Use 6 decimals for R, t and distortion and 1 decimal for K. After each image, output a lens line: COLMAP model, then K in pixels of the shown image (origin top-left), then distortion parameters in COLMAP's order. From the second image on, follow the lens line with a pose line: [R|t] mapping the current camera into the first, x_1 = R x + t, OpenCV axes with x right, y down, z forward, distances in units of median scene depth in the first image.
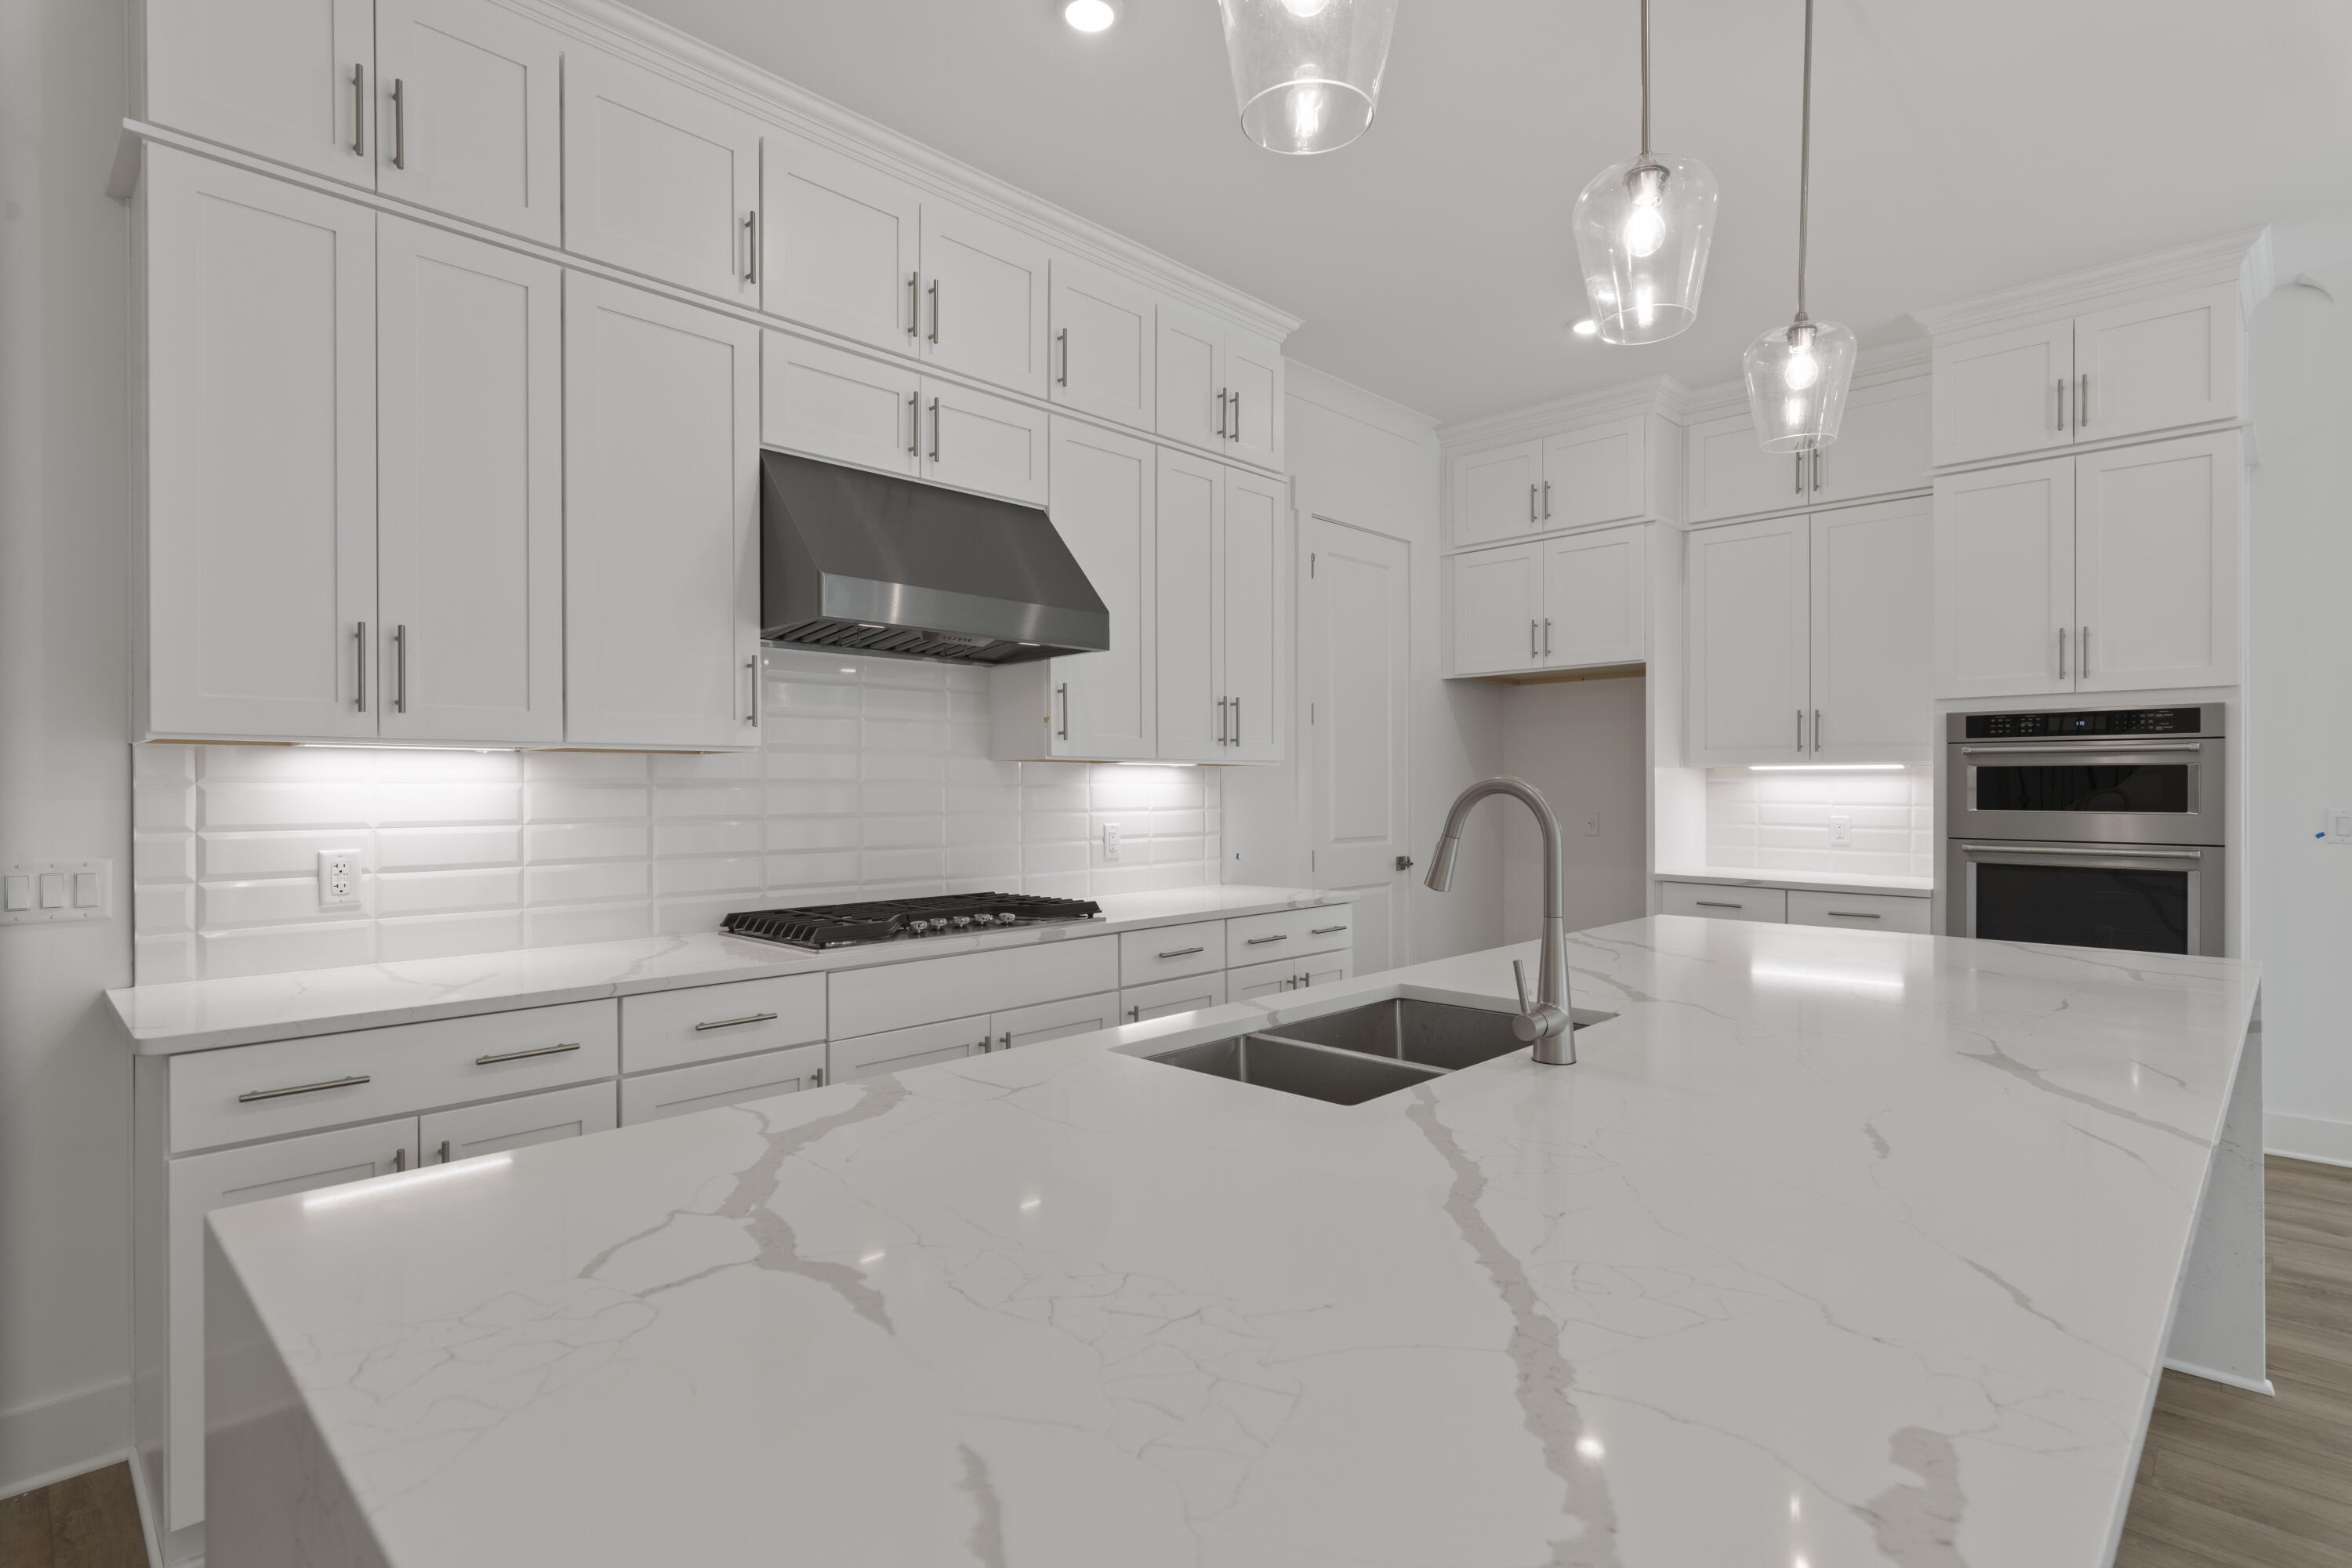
lens RADIAL K [[1159.8, 0, 1174.7], [0, 1159.8, 790.6], [0, 0, 1]] dist [0.003851, -0.000073]
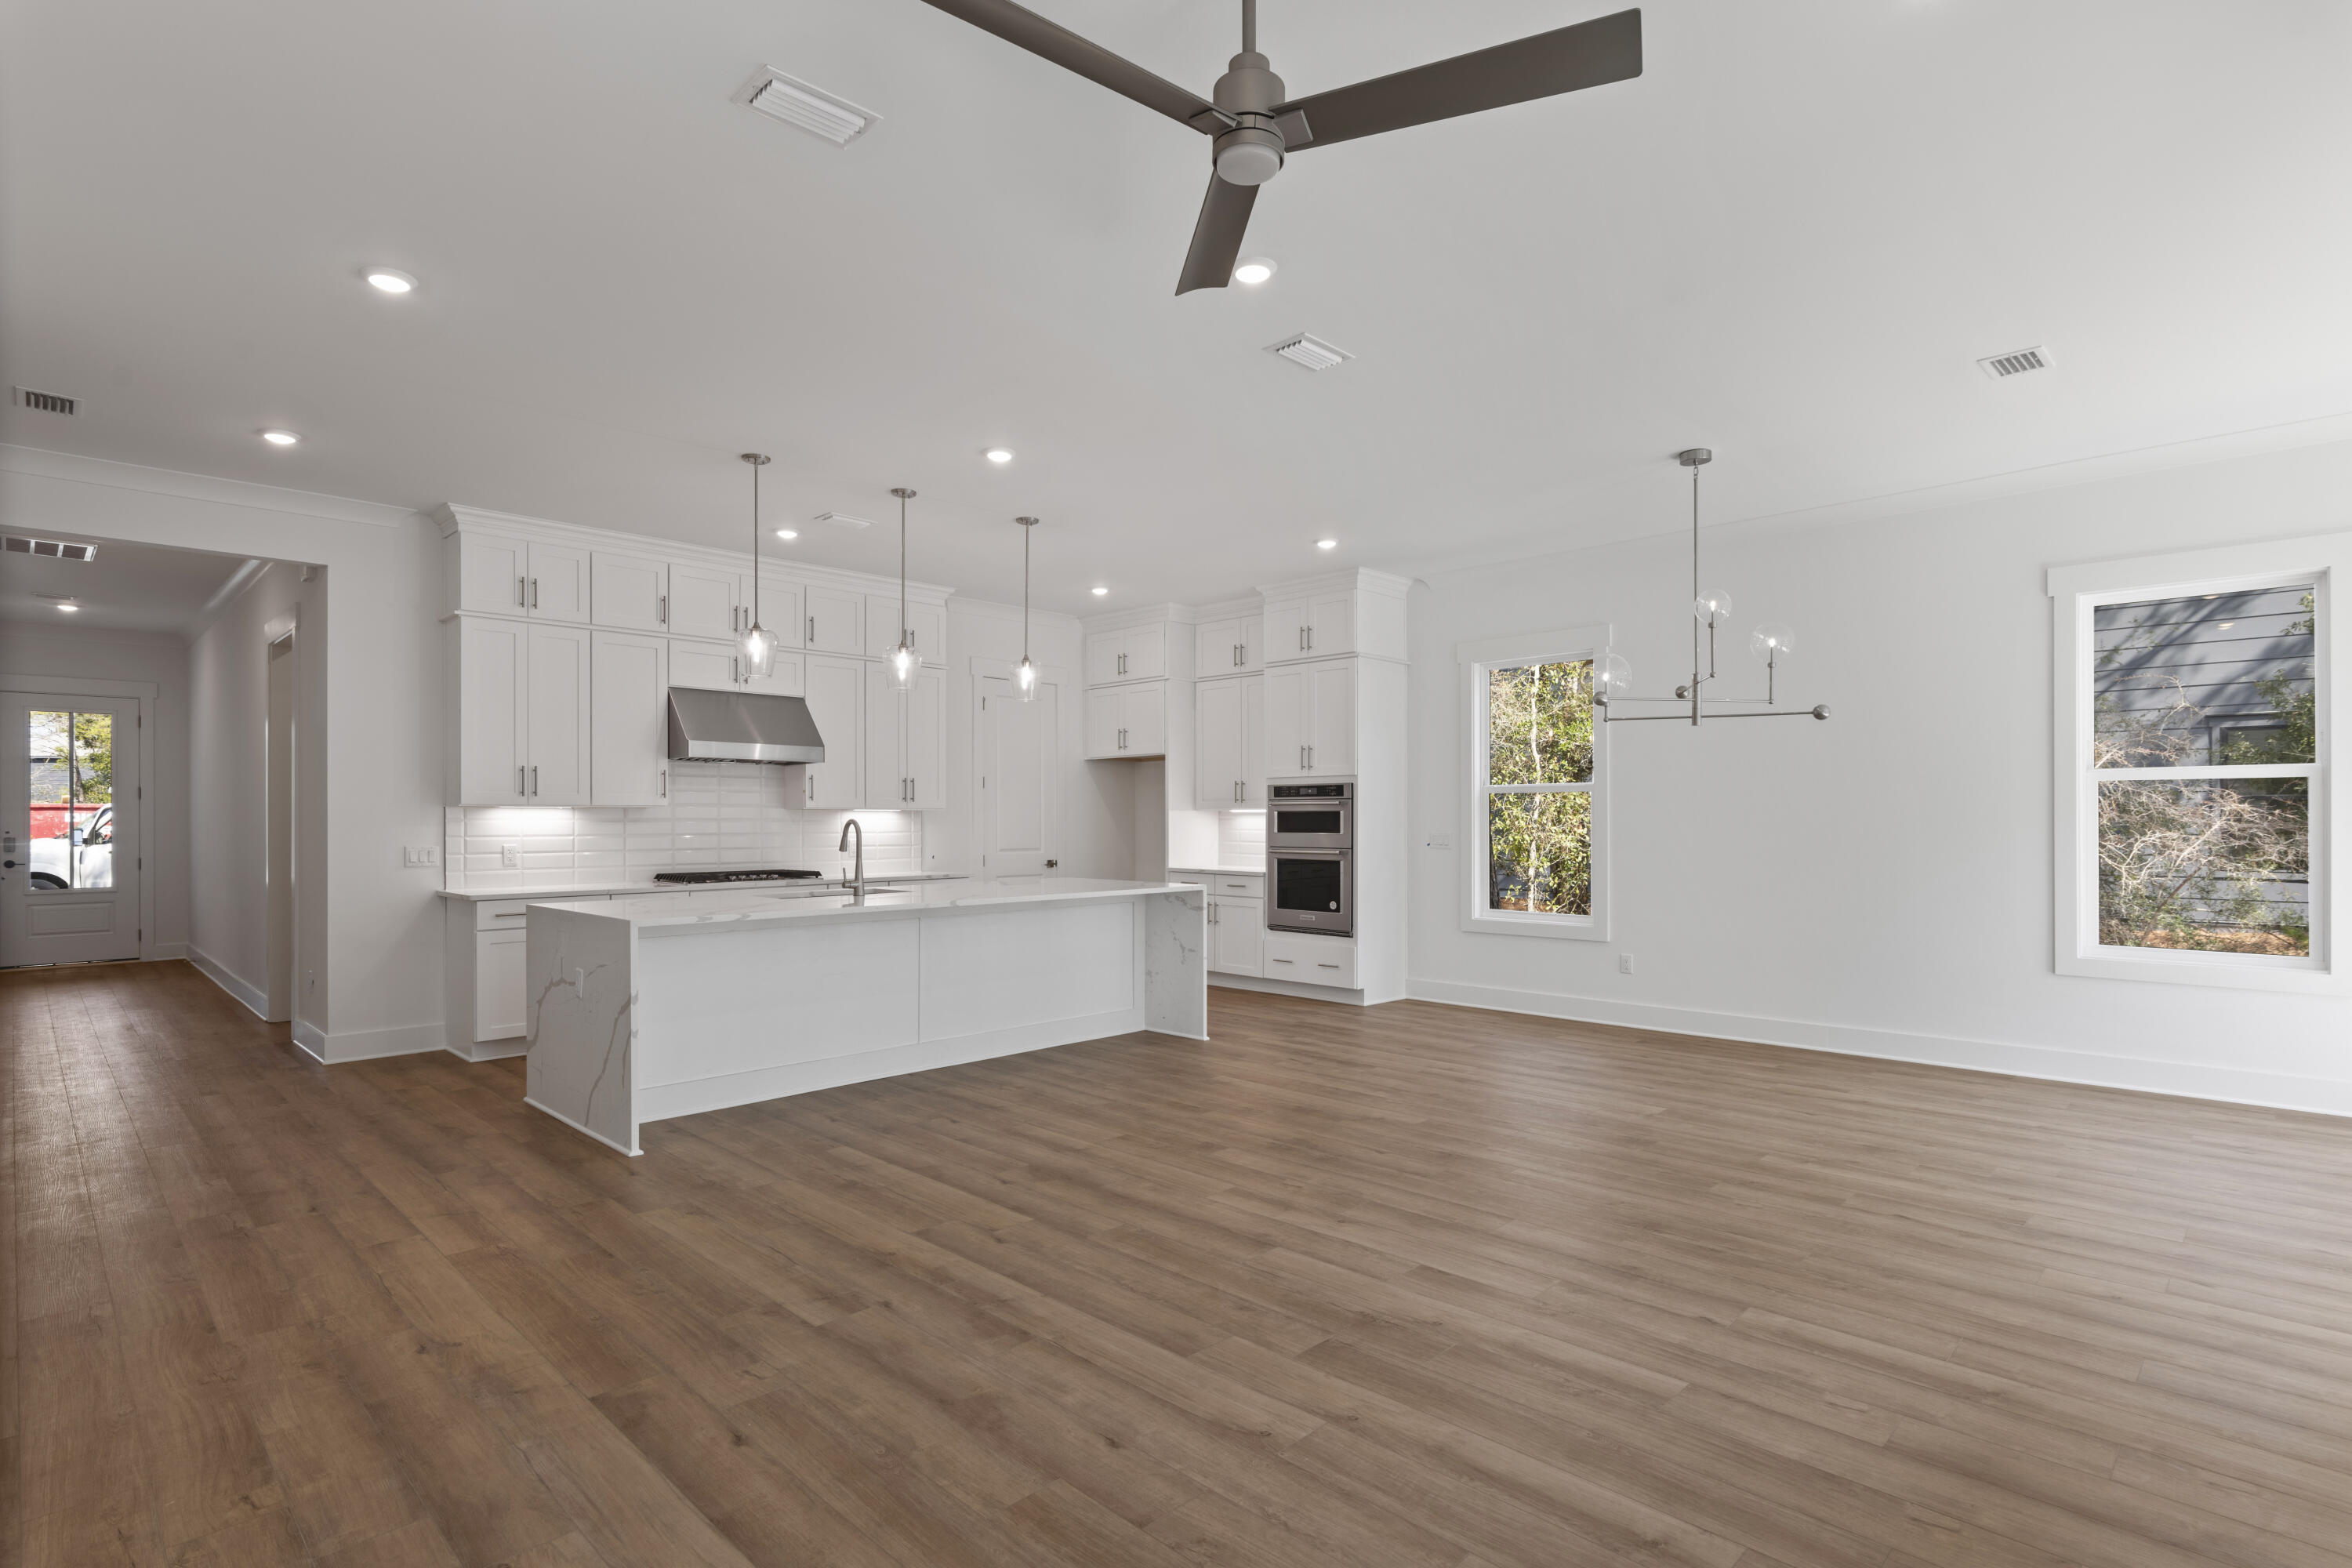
lens RADIAL K [[1159.8, 0, 1173.5], [0, 1159.8, 820.9], [0, 0, 1]] dist [0.003851, -0.000073]
pose [[0.999974, -0.000102, -0.007142, 0.574190], [0.000084, 0.999997, -0.002558, 0.001383], [0.007143, 0.002557, 0.999971, -1.144059]]
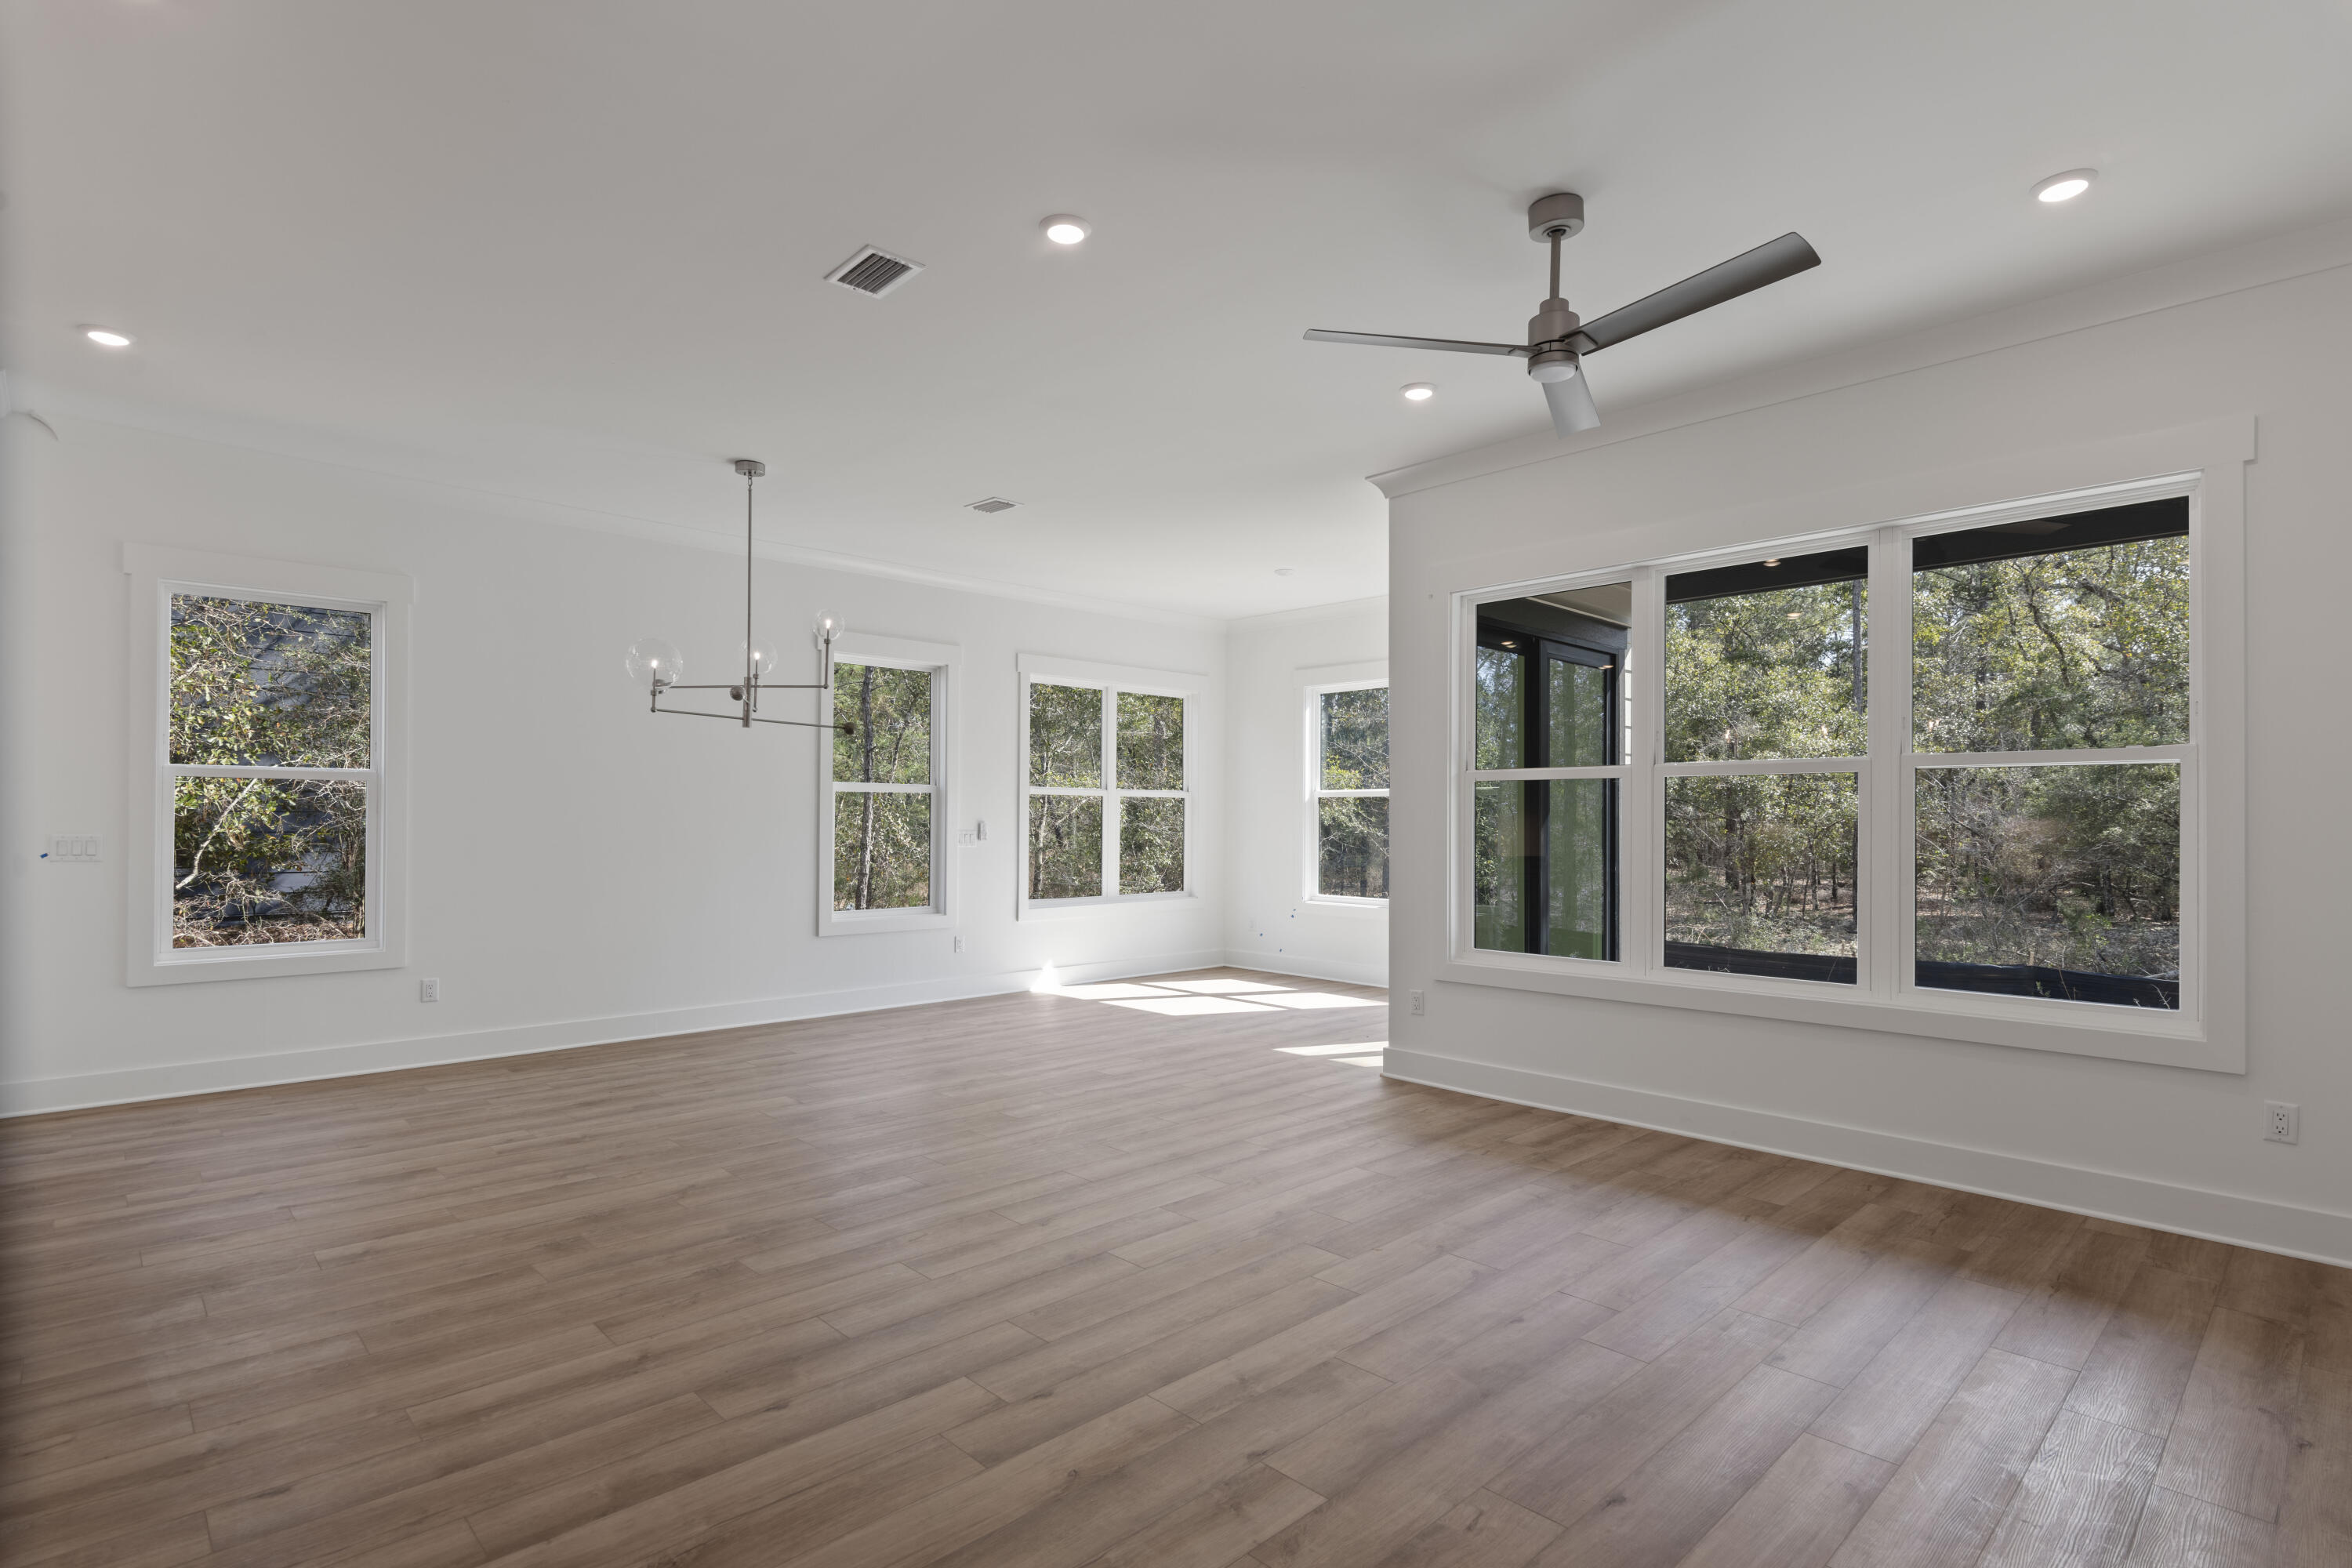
lens RADIAL K [[1159.8, 0, 1184.9], [0, 1159.8, 802.3], [0, 0, 1]] dist [0.003851, -0.000073]
pose [[0.021686, 0.016947, 0.999621, -0.276377], [-0.001698, 0.999856, -0.016914, 0.000324], [-0.999763, -0.001330, 0.021712, -0.288561]]
